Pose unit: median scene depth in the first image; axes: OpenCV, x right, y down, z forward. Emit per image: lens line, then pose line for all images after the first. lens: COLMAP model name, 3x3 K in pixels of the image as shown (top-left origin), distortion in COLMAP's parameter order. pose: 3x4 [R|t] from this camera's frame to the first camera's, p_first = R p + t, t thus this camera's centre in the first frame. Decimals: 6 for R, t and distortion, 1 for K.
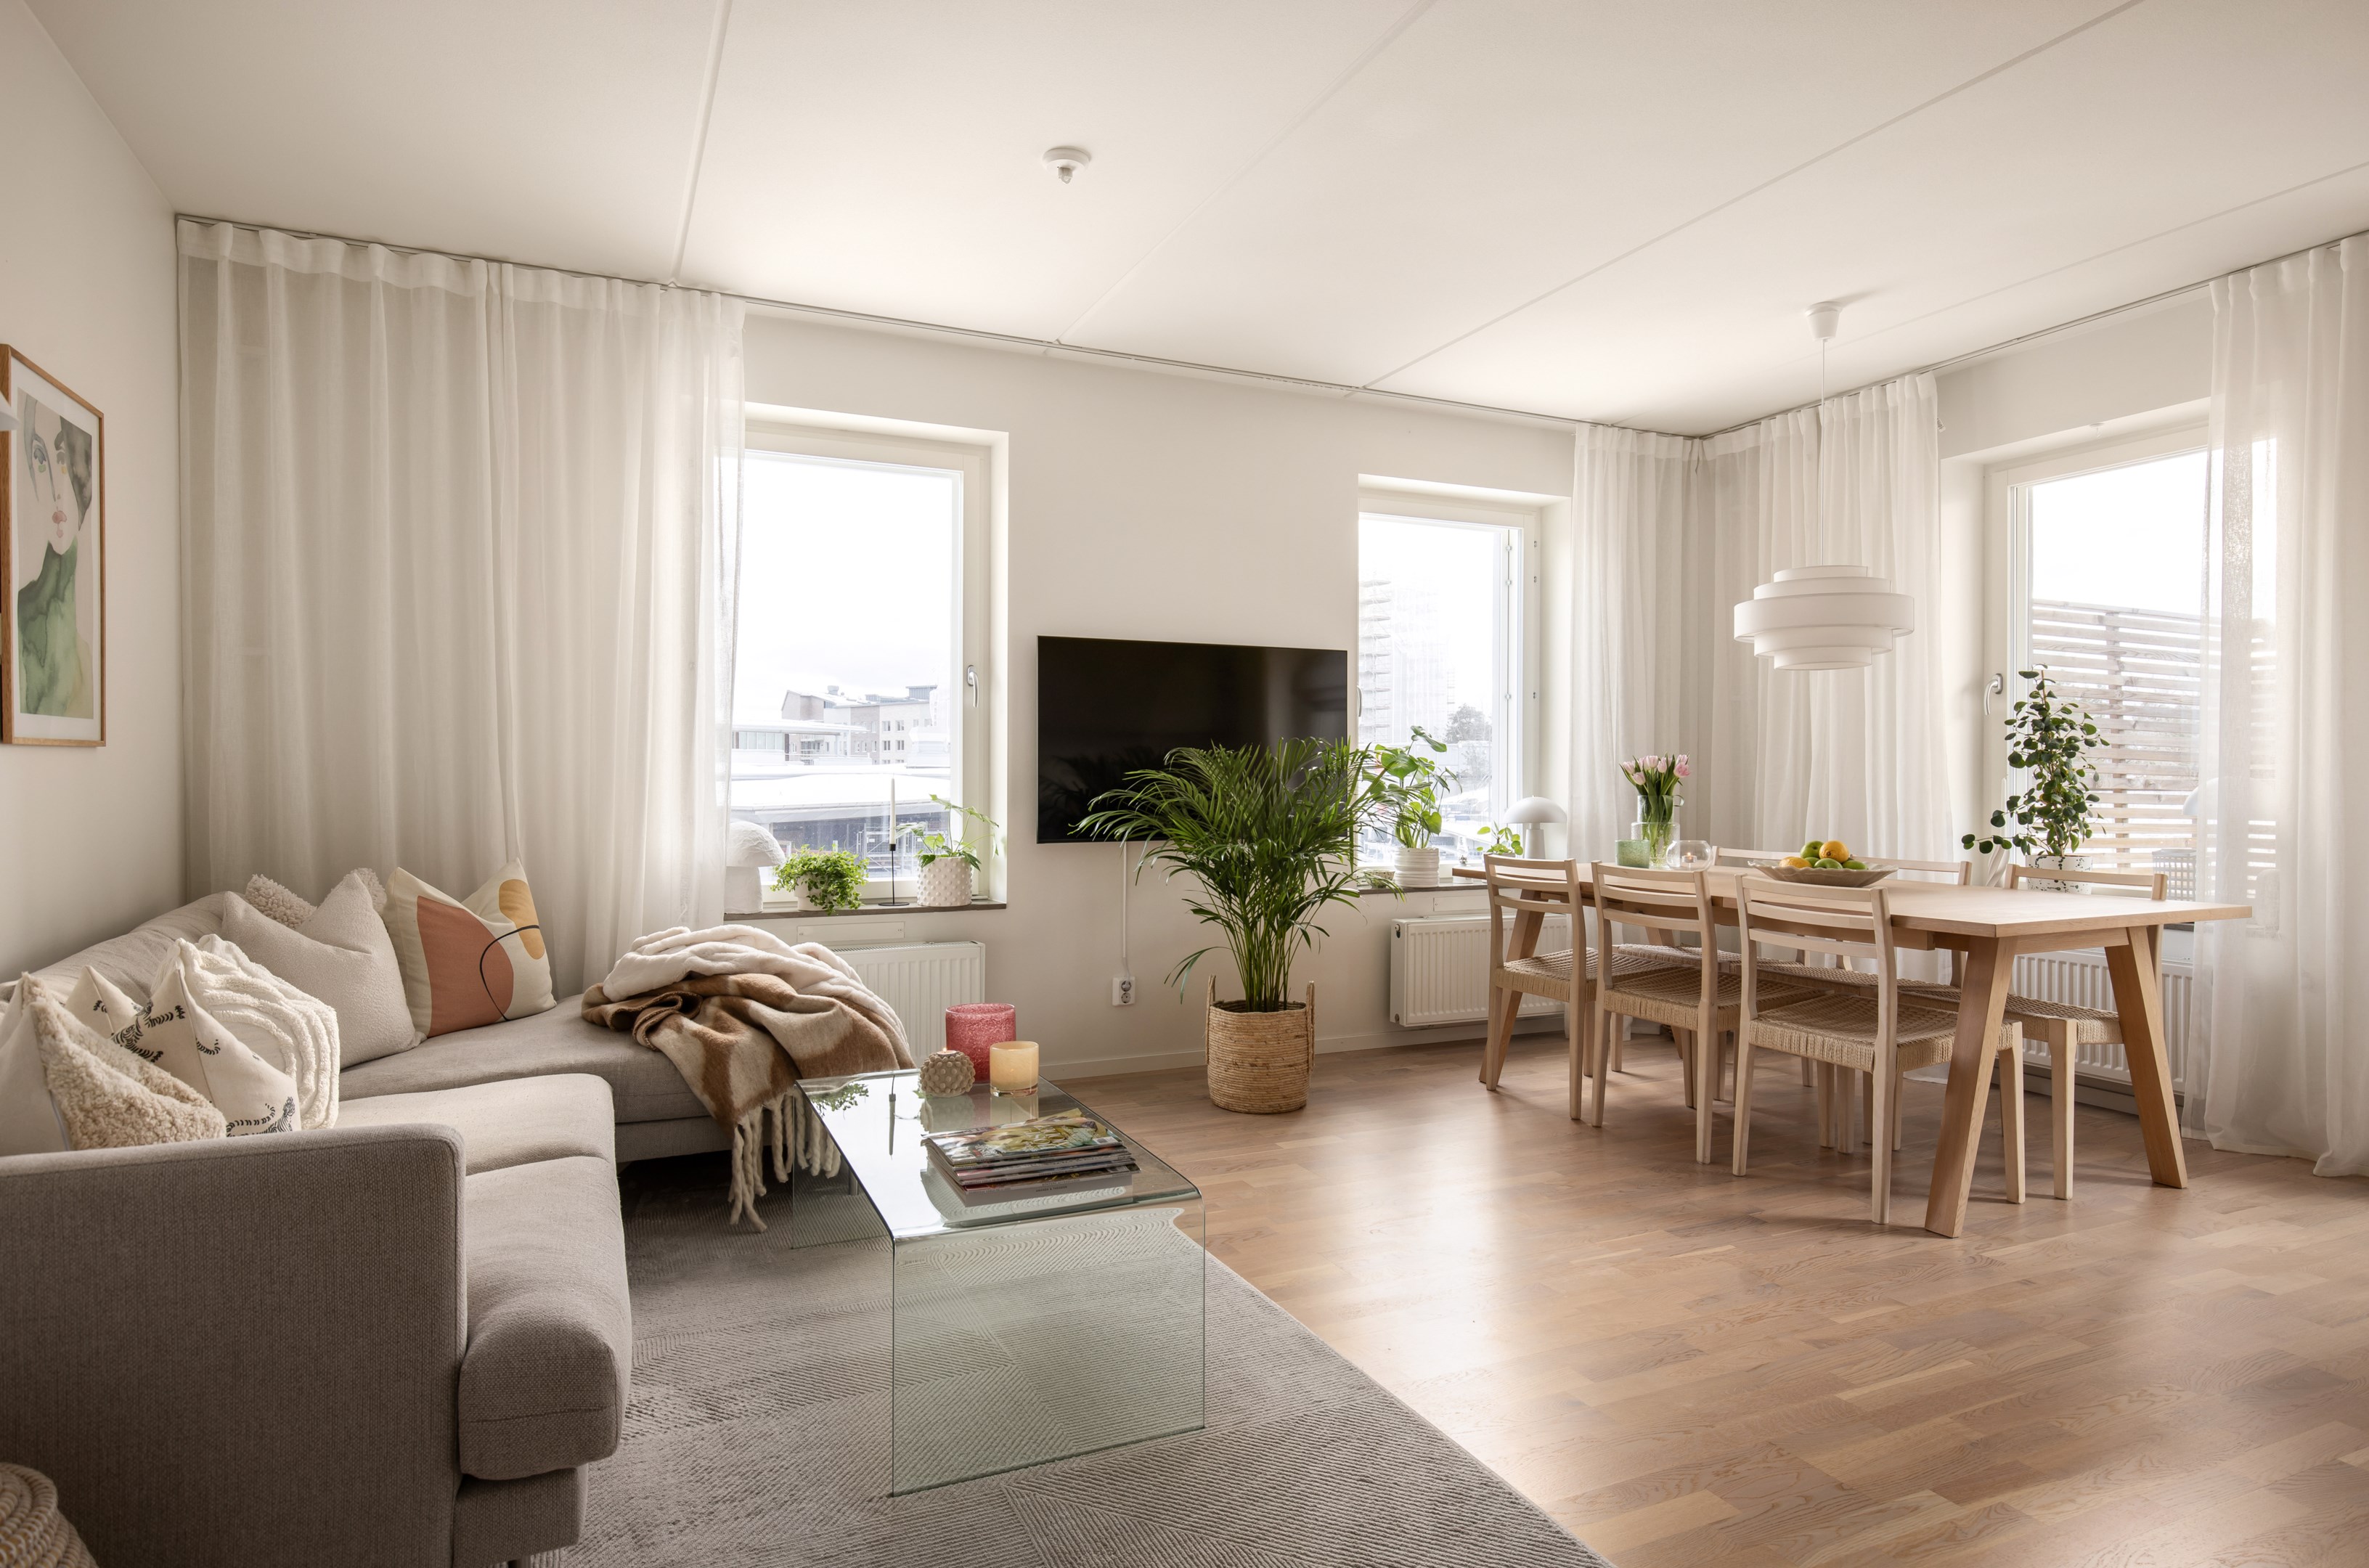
lens RADIAL K [[1301.3, 0, 1184.9], [0, 1301.3, 780.5], [0, 0, 1]] dist [0.007530, -0.001818]
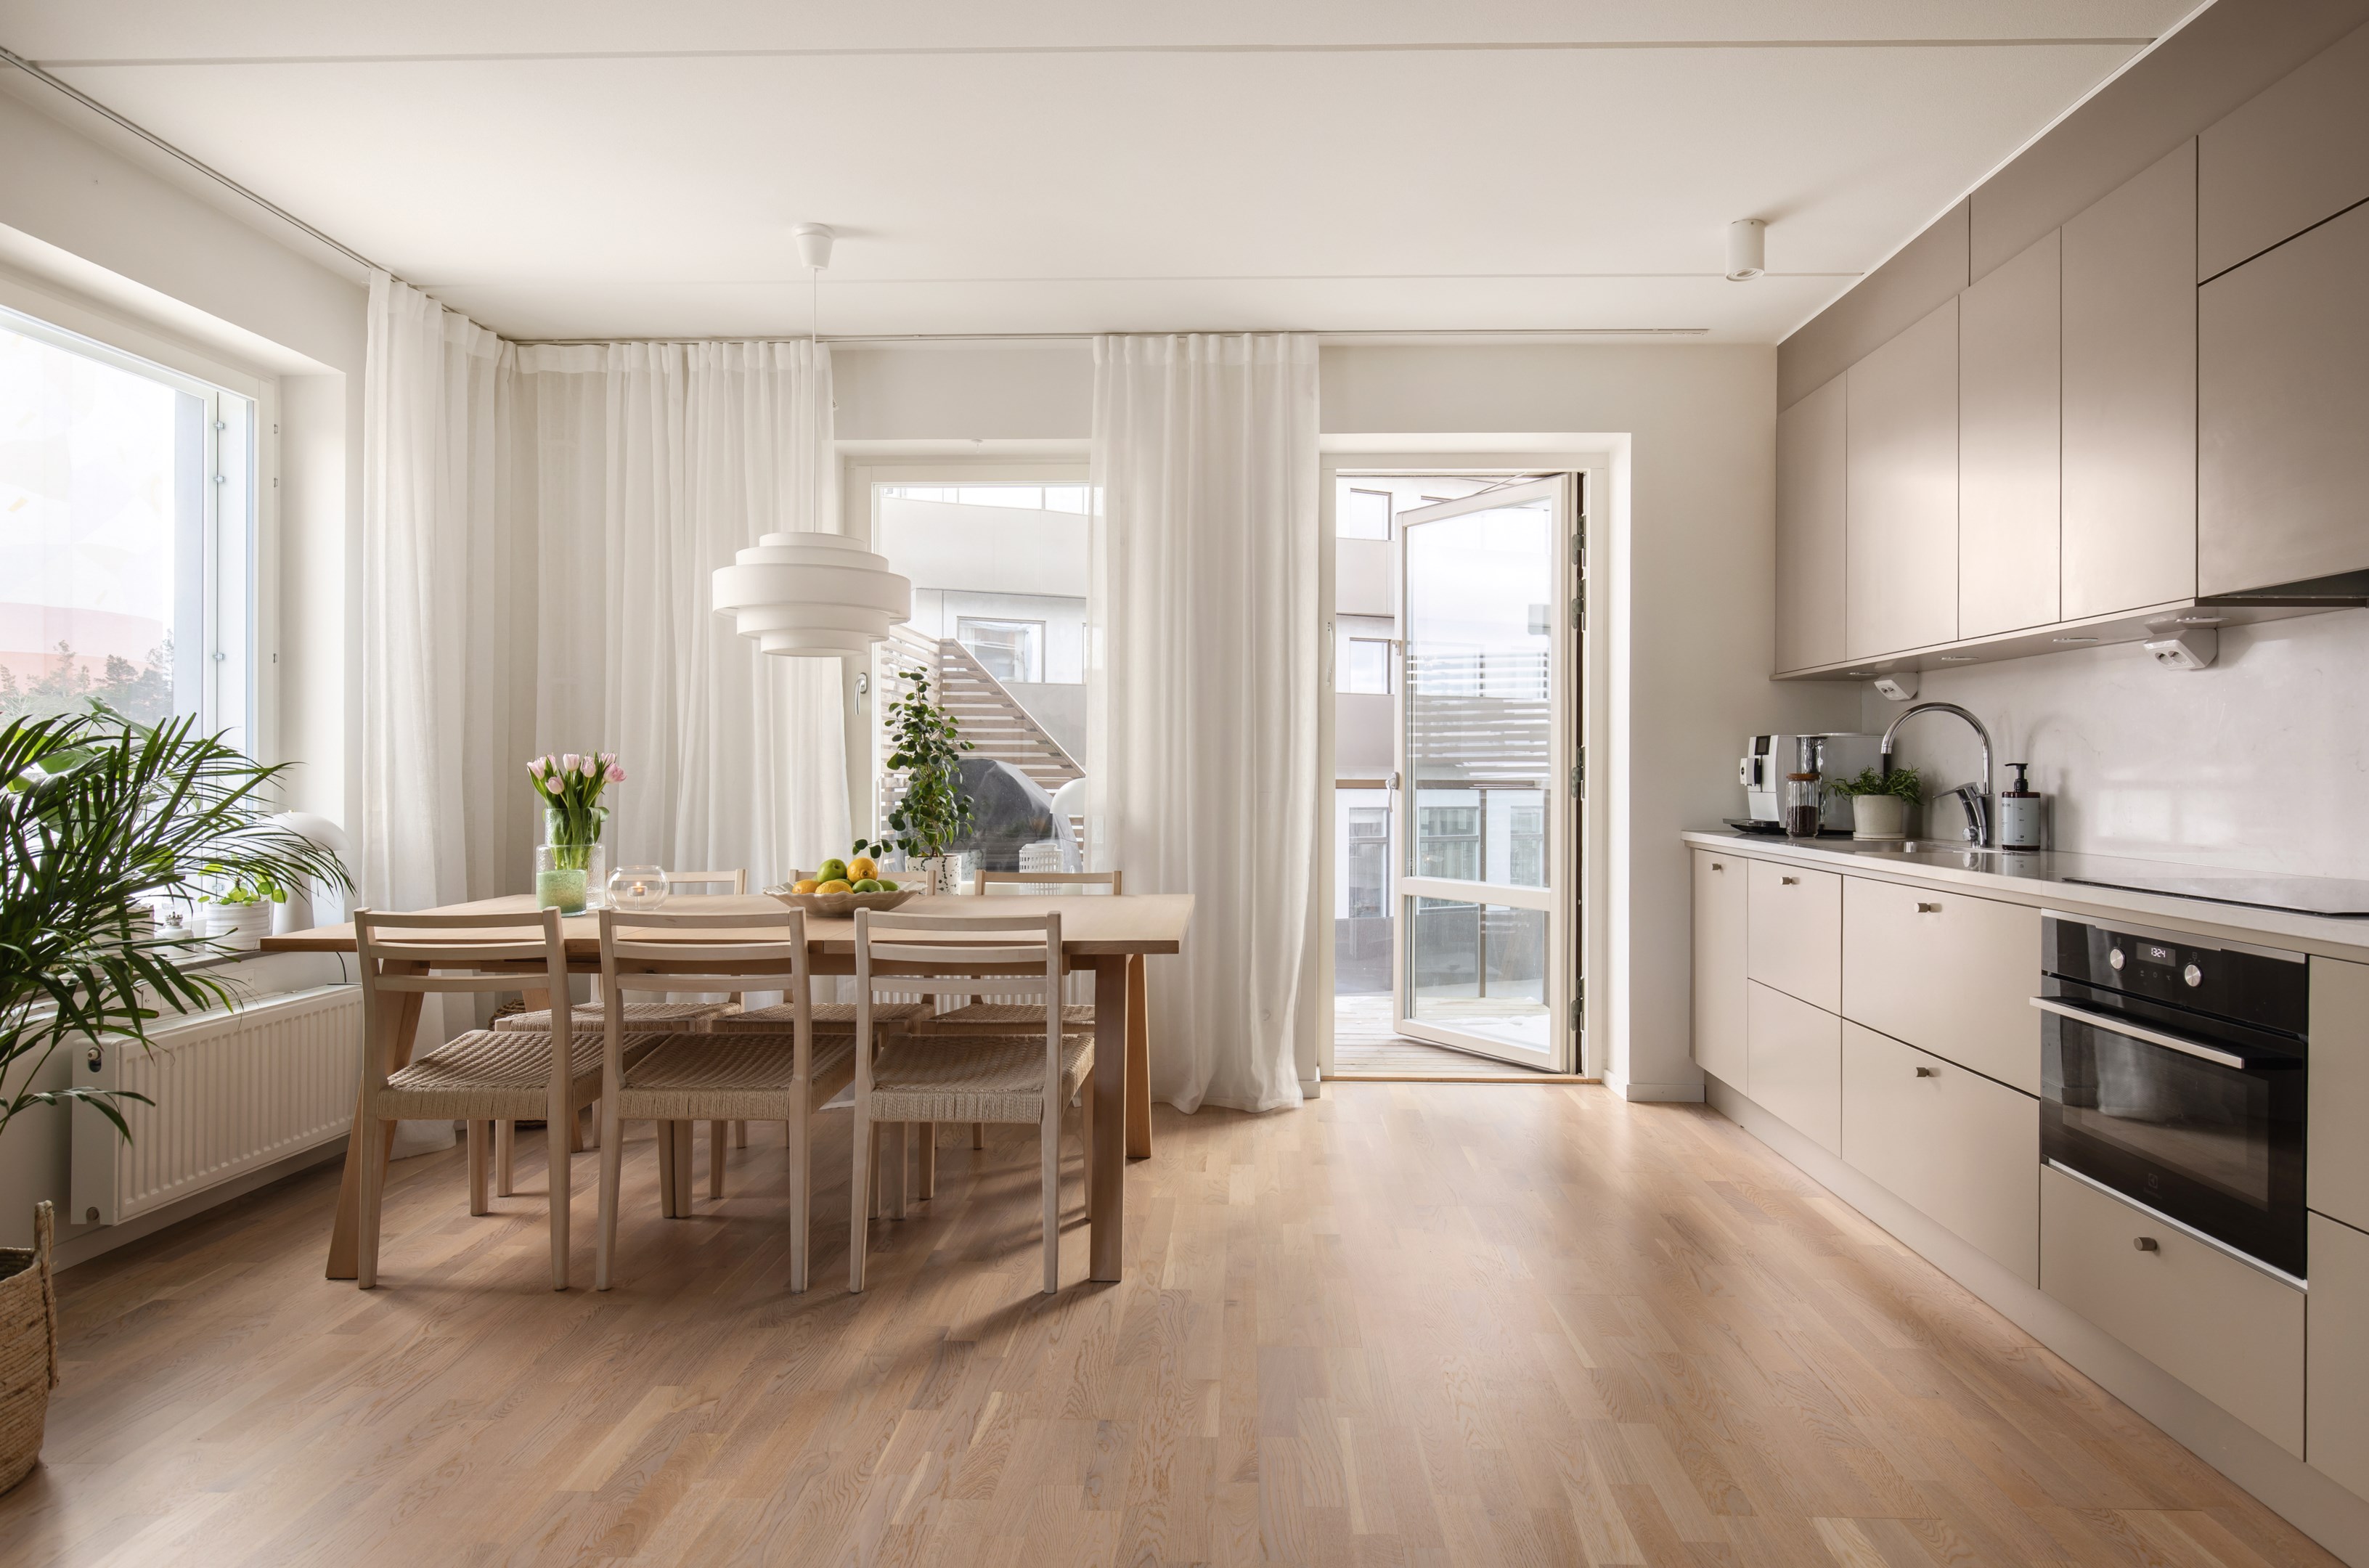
lens RADIAL K [[1301.3, 0, 1197.4], [0, 1301.3, 776.1], [0, 0, 1]] dist [0.007530, -0.001818]
pose [[0.446343, -0.007293, 0.894832, -0.157357], [0.003652, 0.999973, 0.006328, -0.011172], [-0.894855, 0.000443, 0.446357, 0.387050]]
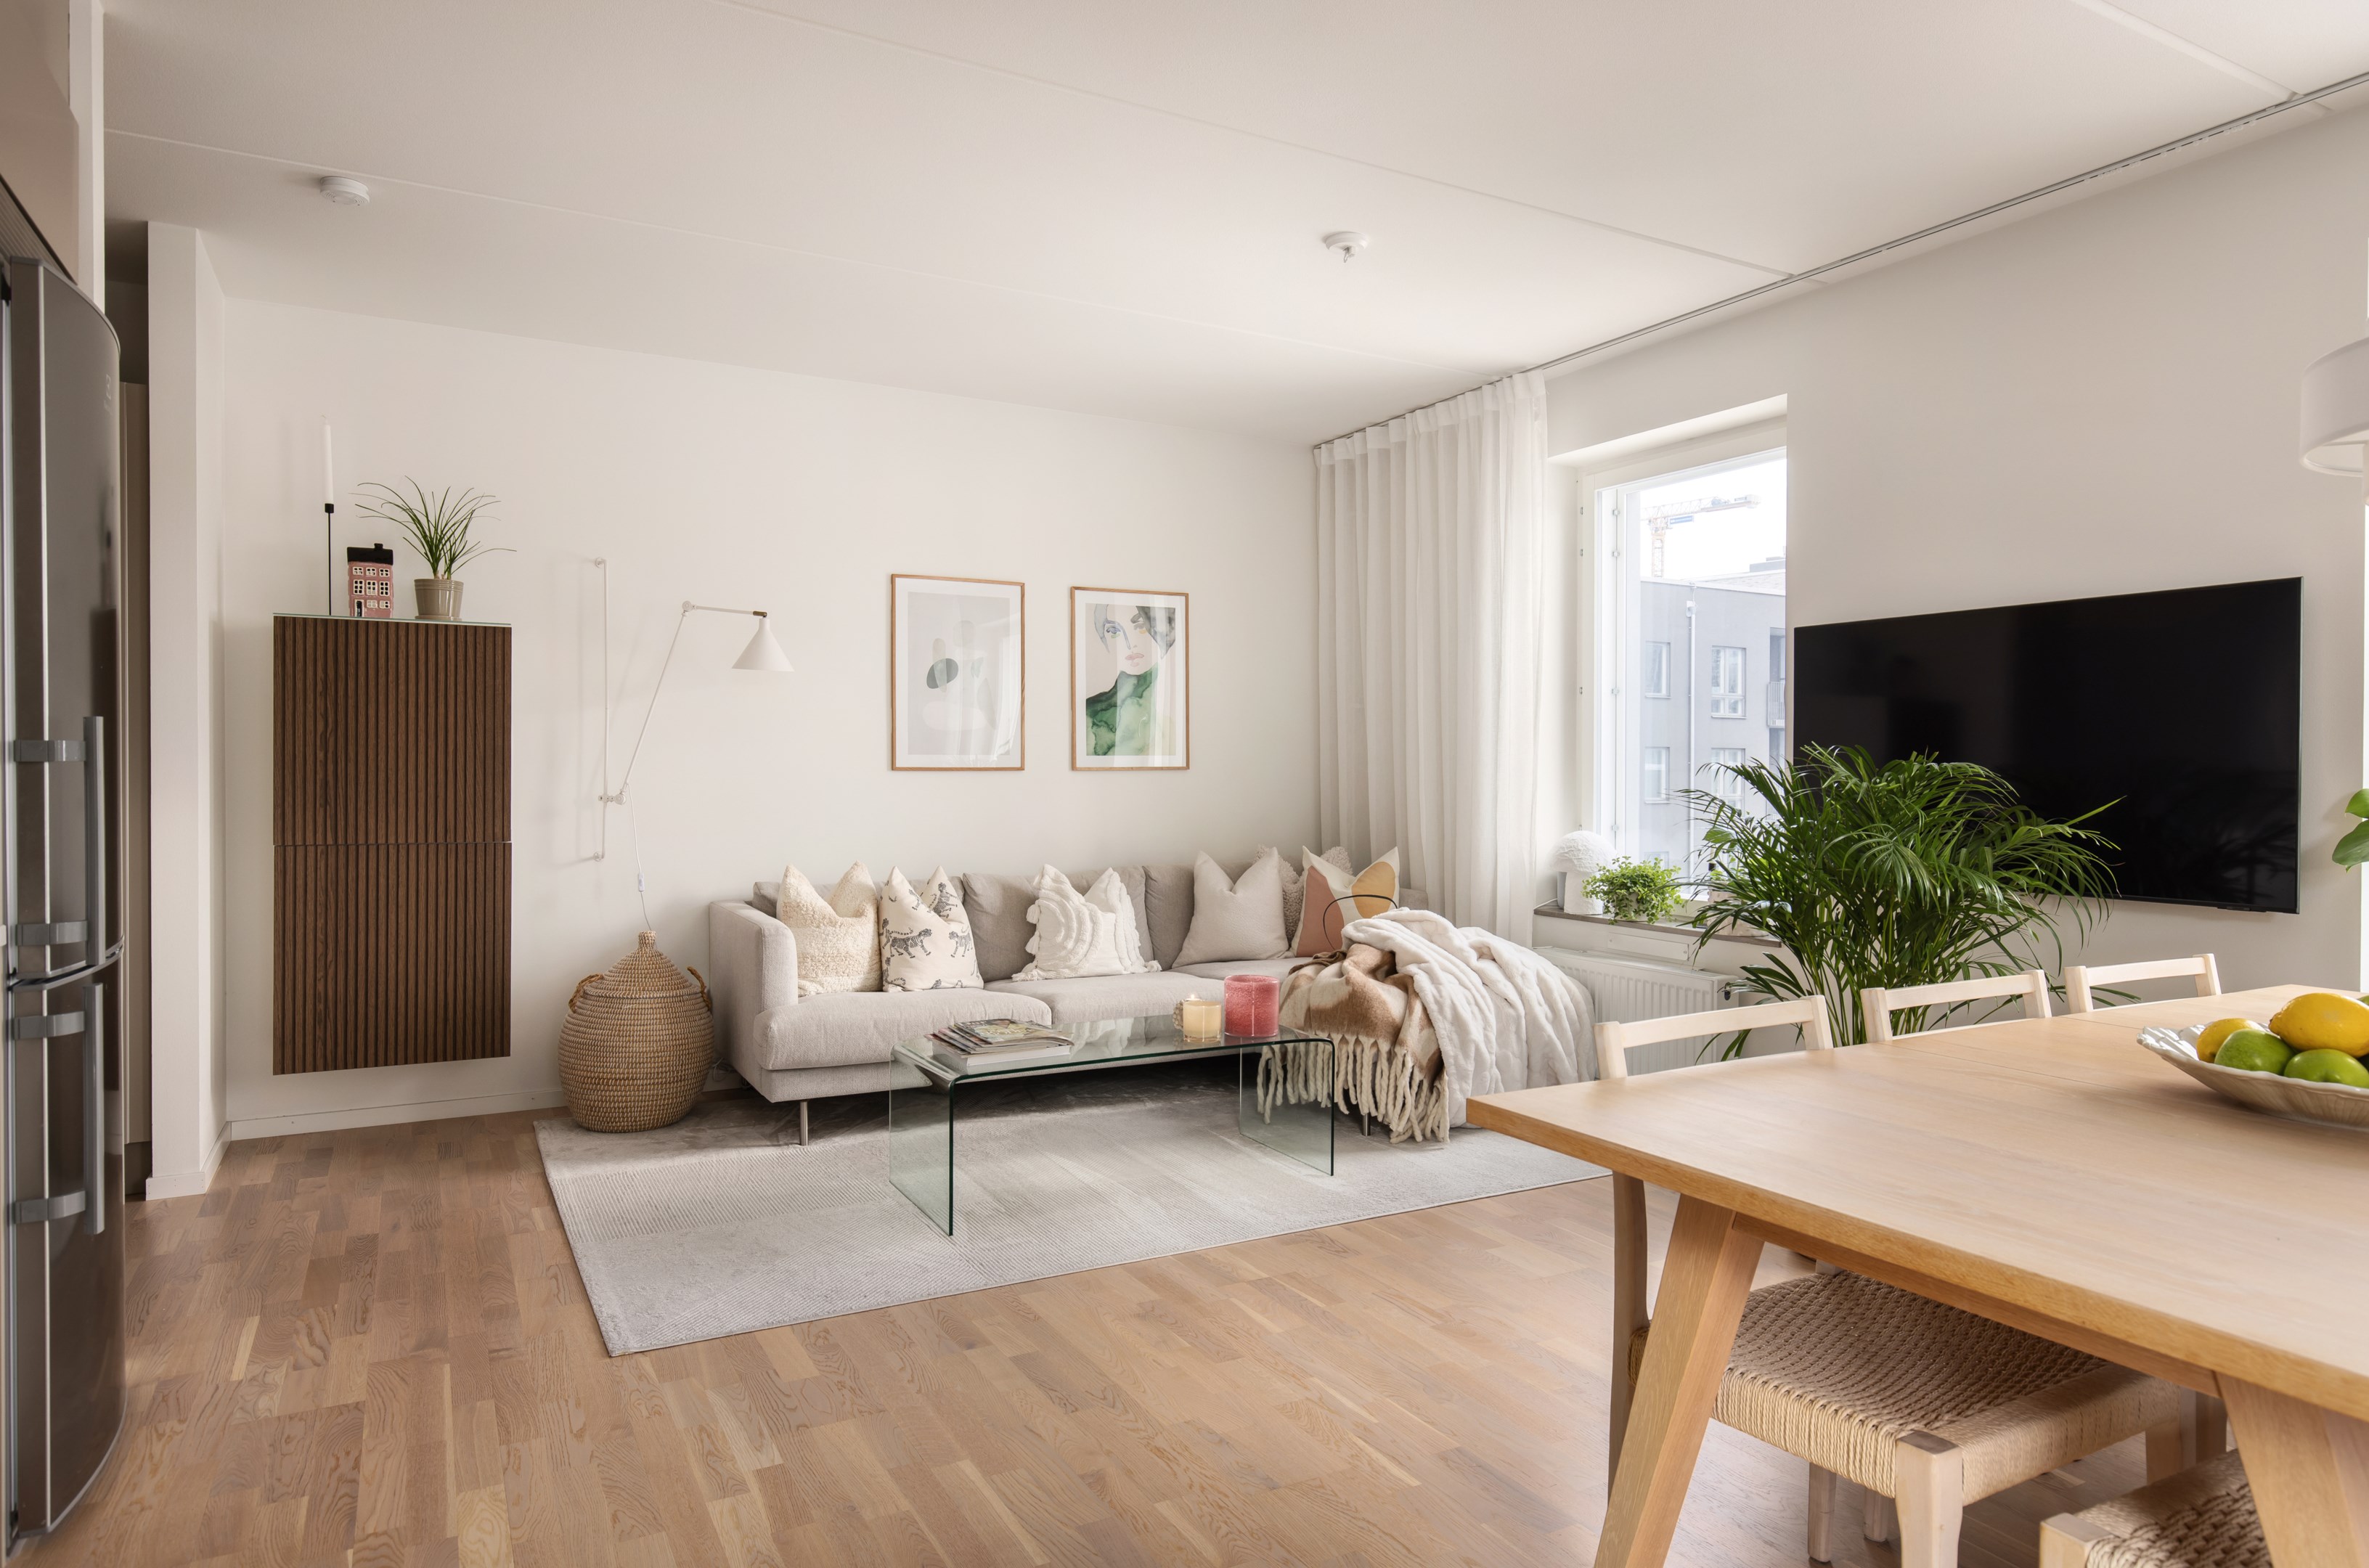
lens RADIAL K [[1408.2, 0, 1189.7], [0, 1408.2, 778.4], [0, 0, 1]] dist [-0.002750, 0.000176]
pose [[0.076896, 0.005618, -0.997023, 0.822867], [-0.008368, 0.999953, 0.004989, -0.015967], [0.997004, 0.007960, 0.076939, 0.581672]]
